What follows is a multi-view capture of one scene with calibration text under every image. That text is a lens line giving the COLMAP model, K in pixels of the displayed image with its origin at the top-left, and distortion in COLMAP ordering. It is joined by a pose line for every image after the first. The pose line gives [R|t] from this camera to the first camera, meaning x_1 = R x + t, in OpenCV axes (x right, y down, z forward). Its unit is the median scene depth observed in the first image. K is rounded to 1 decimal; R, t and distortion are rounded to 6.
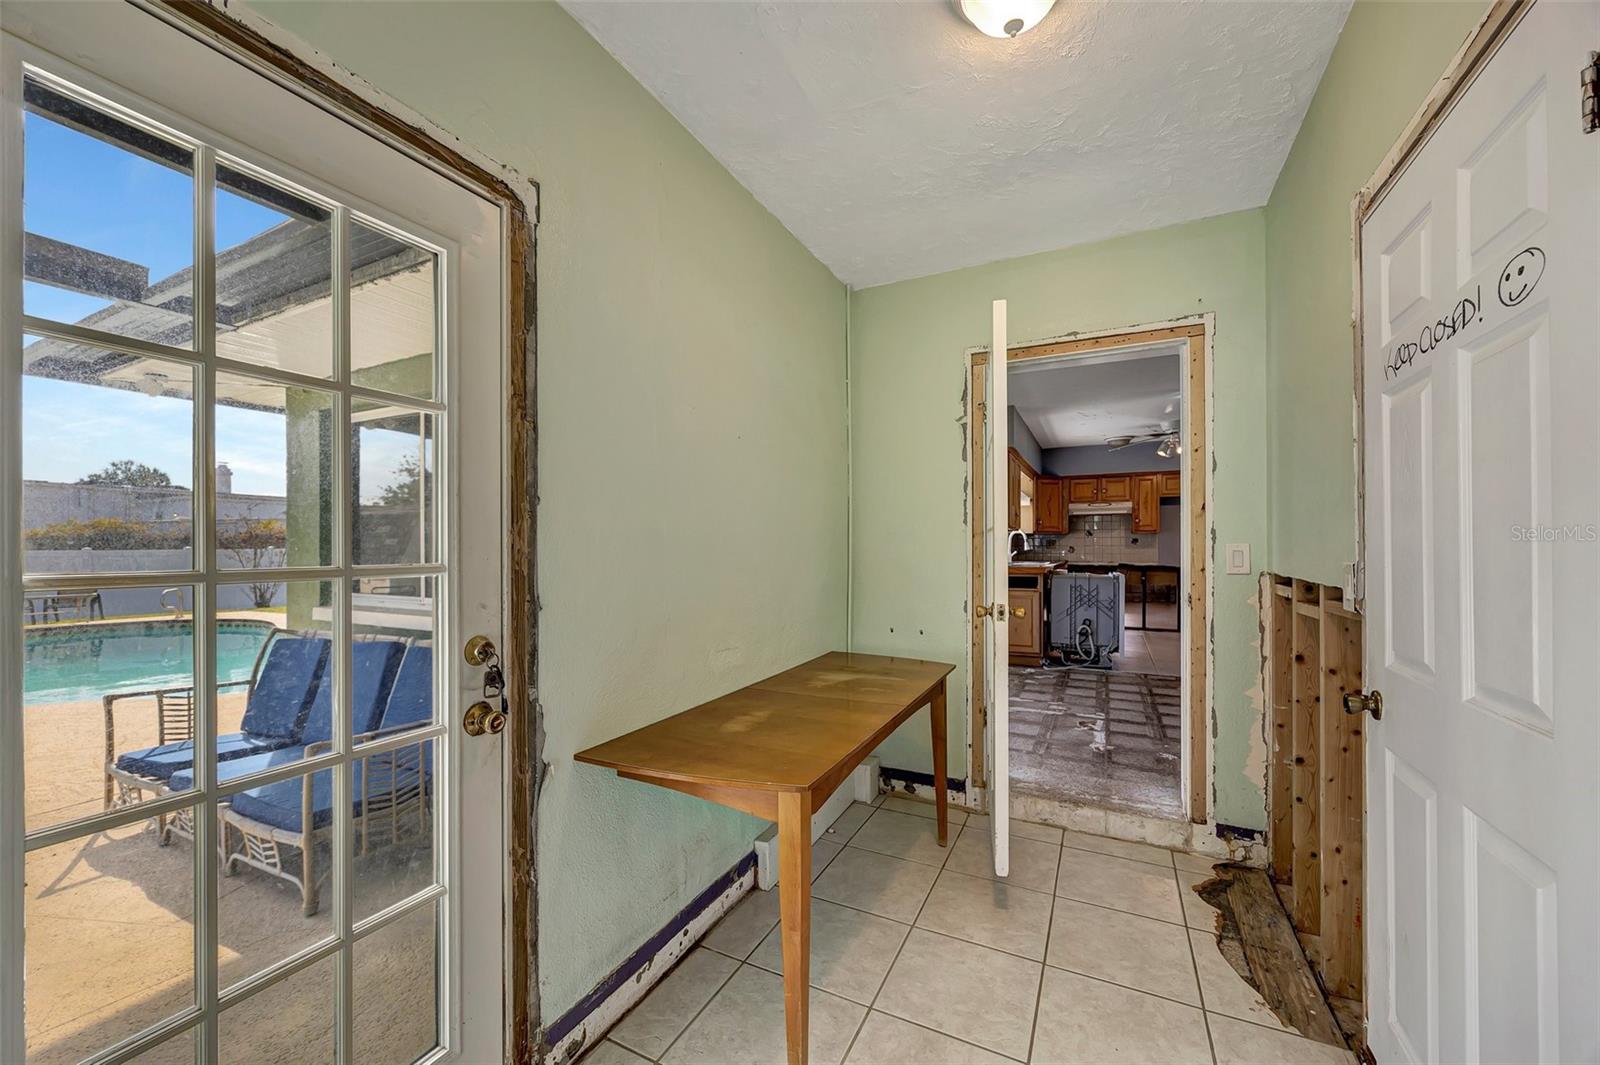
lens RADIAL K [[608.3, 0, 793.5], [0, 608.3, 557.1], [0, 0, 1]] dist [-0.000488, -0.000275]
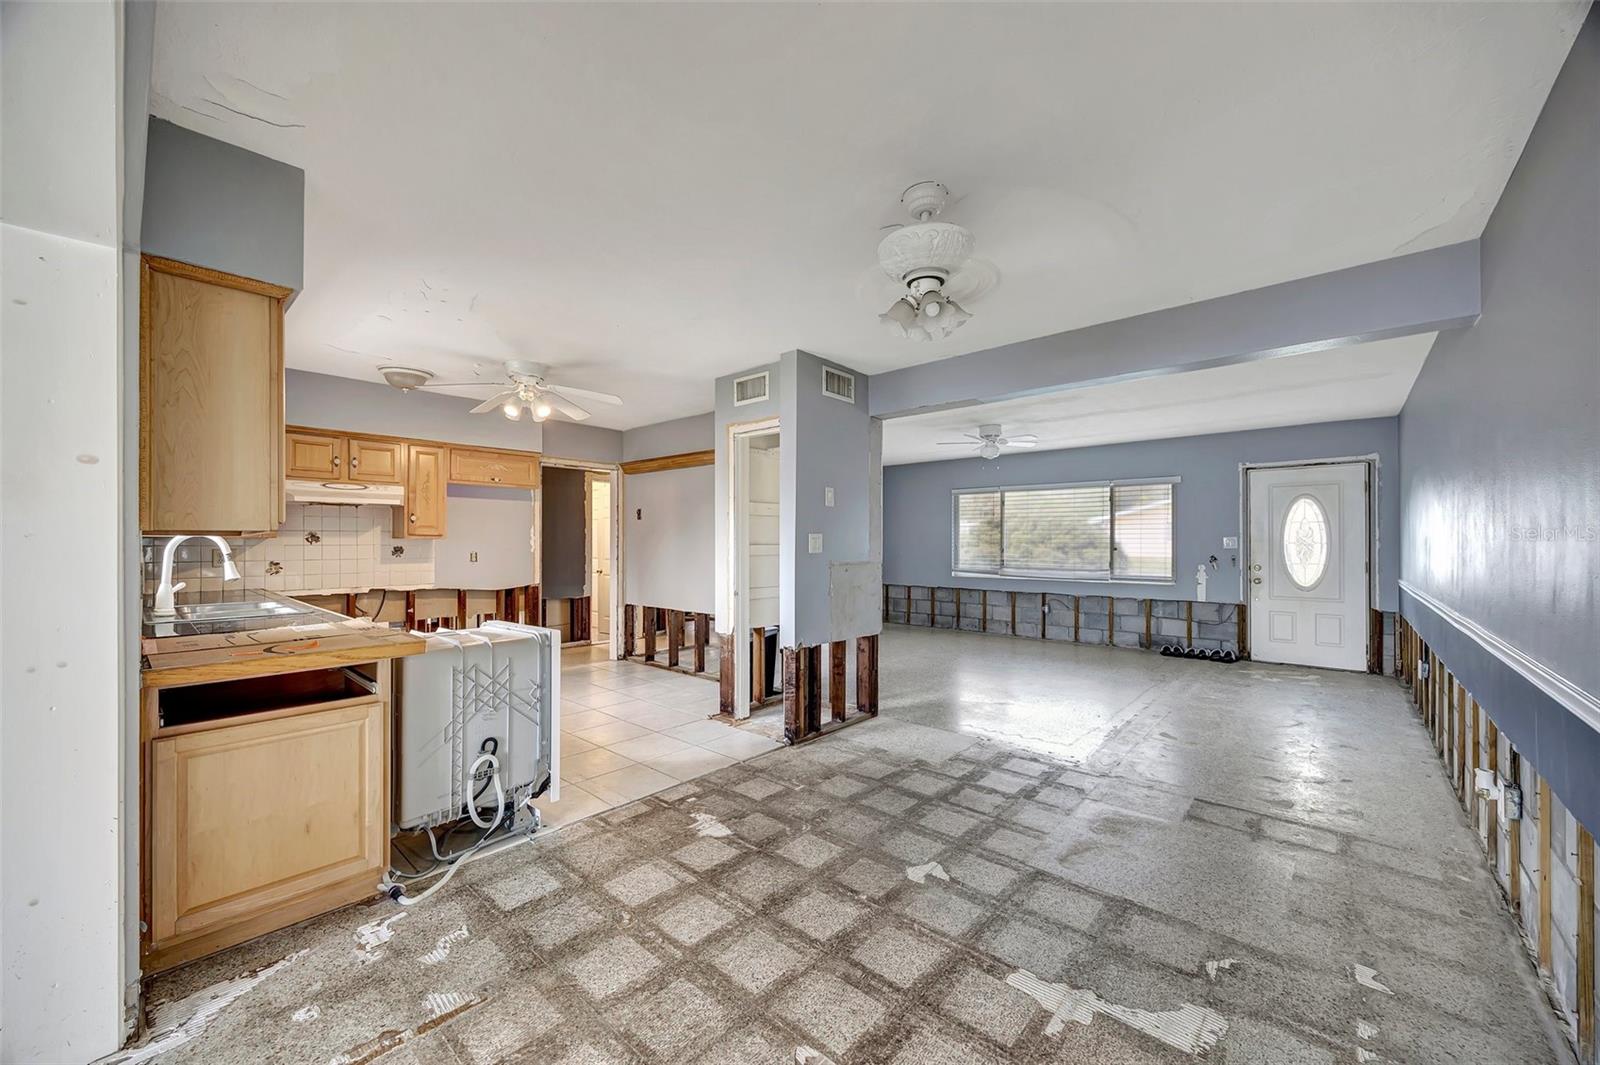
lens RADIAL K [[608.3, 0, 791.7], [0, 608.3, 533.6], [0, 0, 1]] dist [-0.000488, -0.000275]
pose [[0.258454, 0.014749, 0.965911, 0.076645], [0.020631, 0.999571, -0.020783, -0.023481], [-0.965803, 0.025299, 0.258039, 0.469257]]
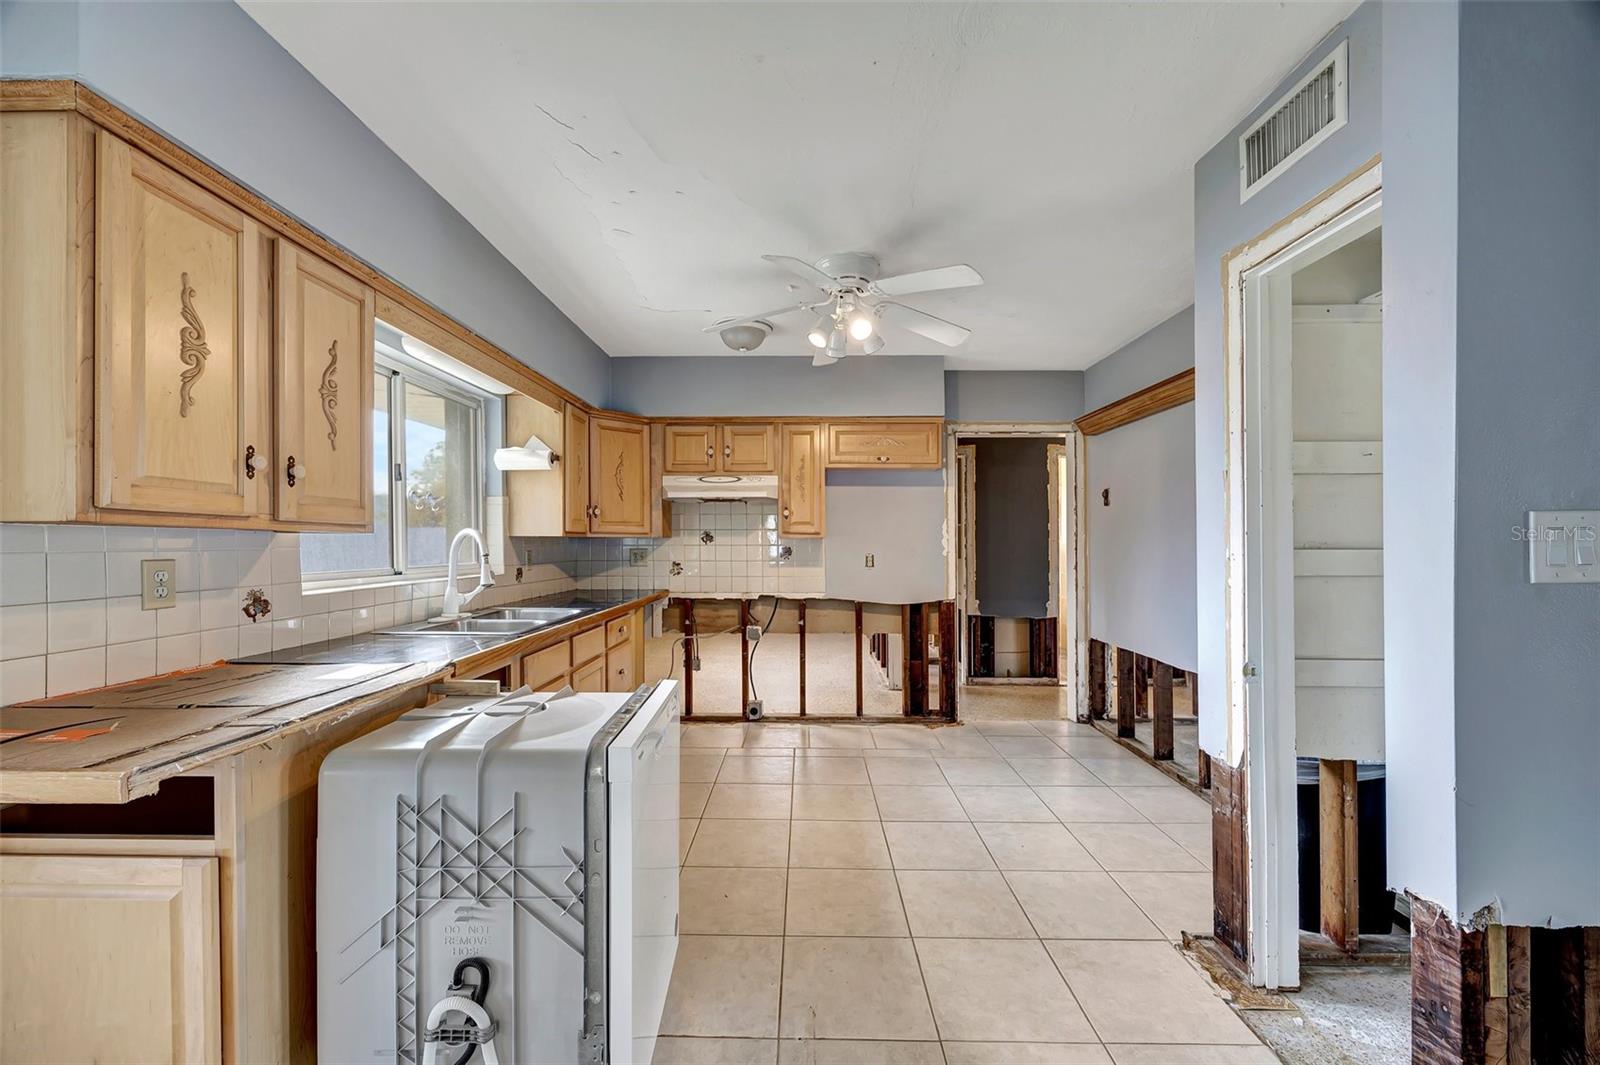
lens RADIAL K [[608.3, 0, 800.8], [0, 608.3, 539.6], [0, 0, 1]] dist [-0.000488, -0.000275]
pose [[0.895141, 0.003916, 0.445767, 0.343579], [0.007831, 0.999669, -0.024506, -0.024875], [-0.445715, 0.025427, 0.894814, 0.533395]]
